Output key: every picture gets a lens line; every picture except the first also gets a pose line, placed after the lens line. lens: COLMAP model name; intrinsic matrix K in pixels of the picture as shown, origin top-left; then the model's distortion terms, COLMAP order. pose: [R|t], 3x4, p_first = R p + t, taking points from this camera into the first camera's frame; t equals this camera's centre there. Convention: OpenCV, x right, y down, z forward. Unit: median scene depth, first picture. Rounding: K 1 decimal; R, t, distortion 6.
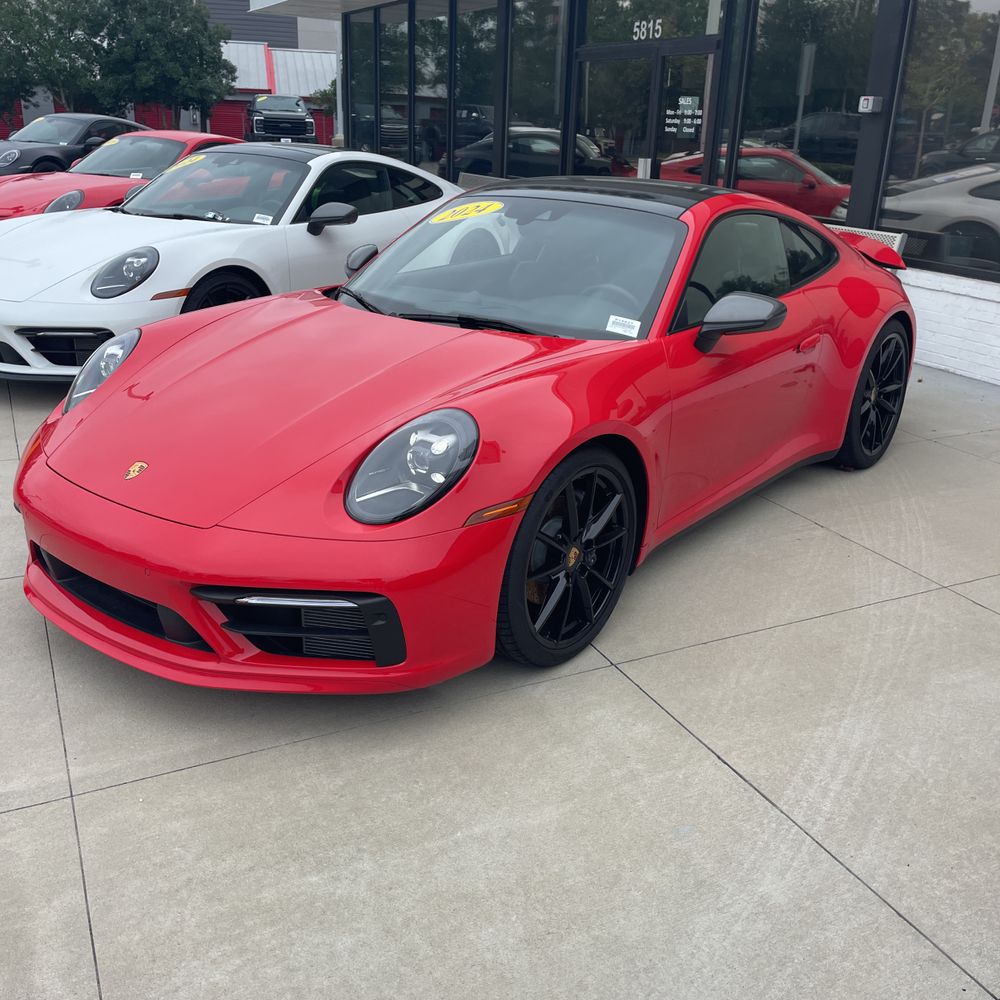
lens RADIAL K [[1002.3, 0, 498.5], [0, 1002.3, 504.5], [0, 0, 1]] dist [0.084125, -0.111532]
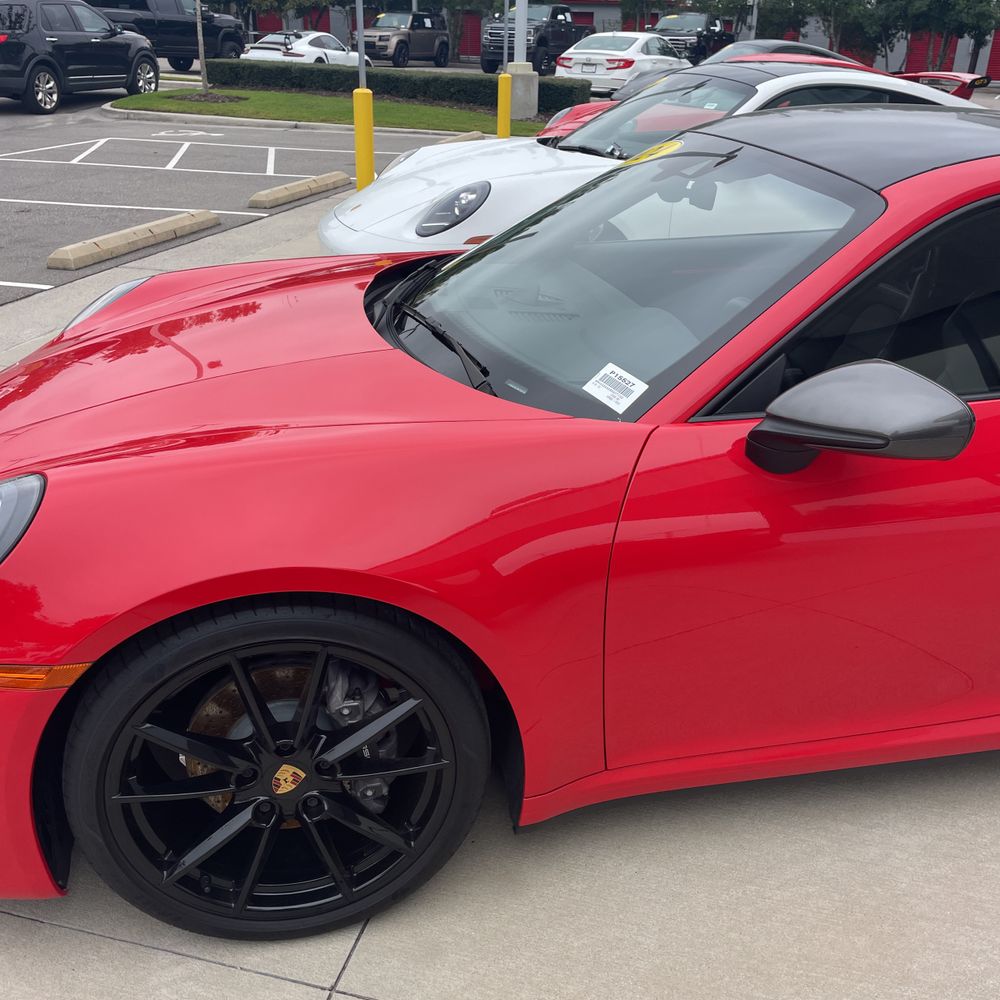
lens RADIAL K [[1002.3, 0, 498.5], [0, 1002.3, 504.5], [0, 0, 1]] dist [0.084125, -0.111532]
pose [[0.757801, 0.261319, -0.597871, 0.153535], [-0.227385, 0.964623, 0.133409, -0.065824], [0.611583, 0.034849, 0.790412, 0.208447]]
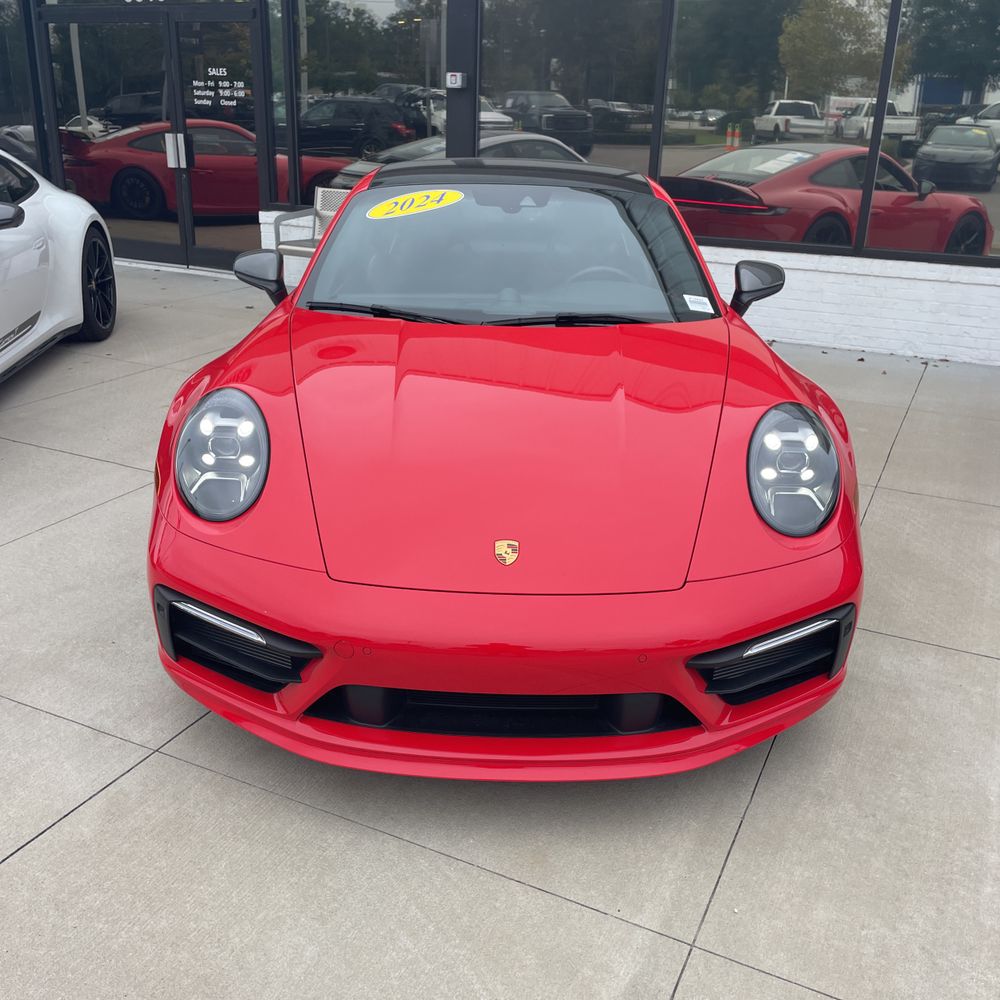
lens RADIAL K [[1002.3, 0, 498.5], [0, 1002.3, 504.5], [0, 0, 1]] dist [0.084125, -0.111532]
pose [[0.790915, -0.231160, 0.566585, -0.249618], [0.215845, 0.971779, 0.095168, -0.045670], [-0.572594, 0.047025, 0.818489, 0.109008]]
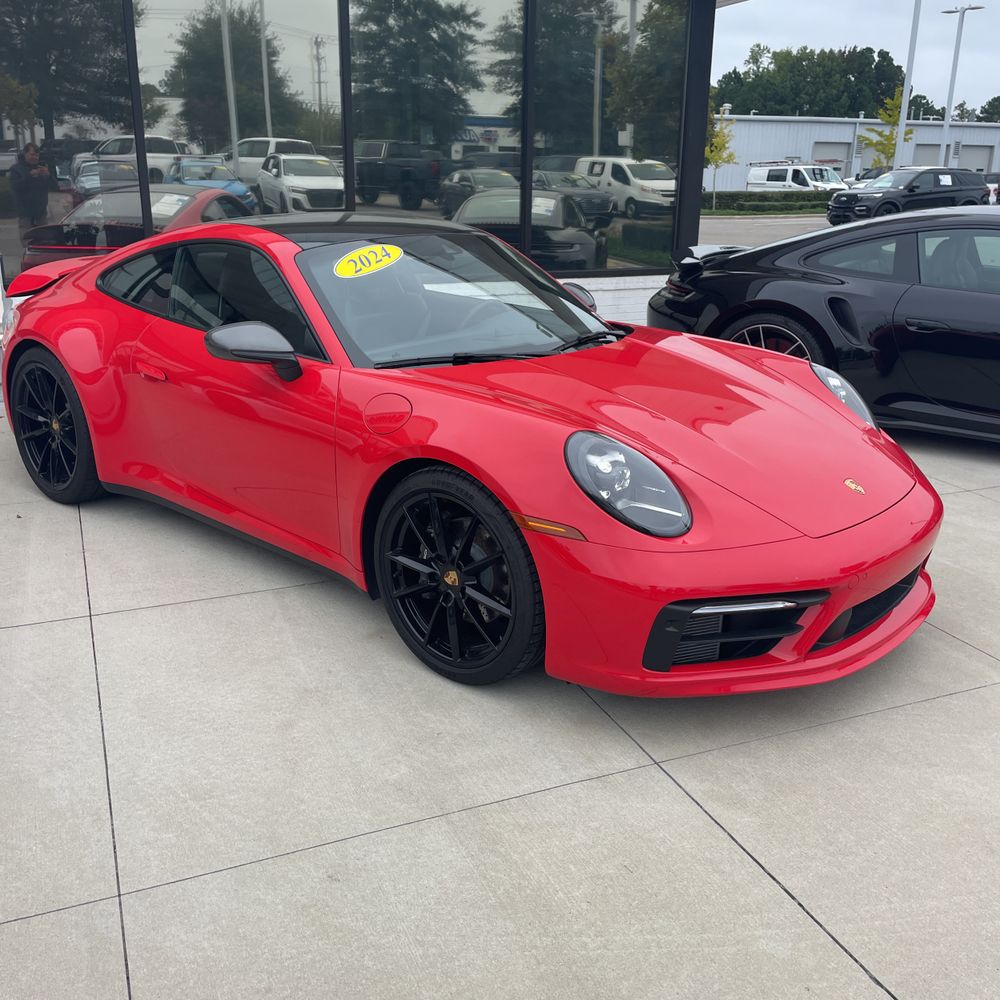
lens RADIAL K [[1002.3, 0, 498.5], [0, 1002.3, 504.5], [0, 0, 1]] dist [0.084125, -0.111532]
pose [[0.051738, -0.336109, 0.940401, -0.442671], [0.339657, 0.891447, 0.299926, -0.149250], [-0.939125, 0.303896, 0.160284, 0.370476]]
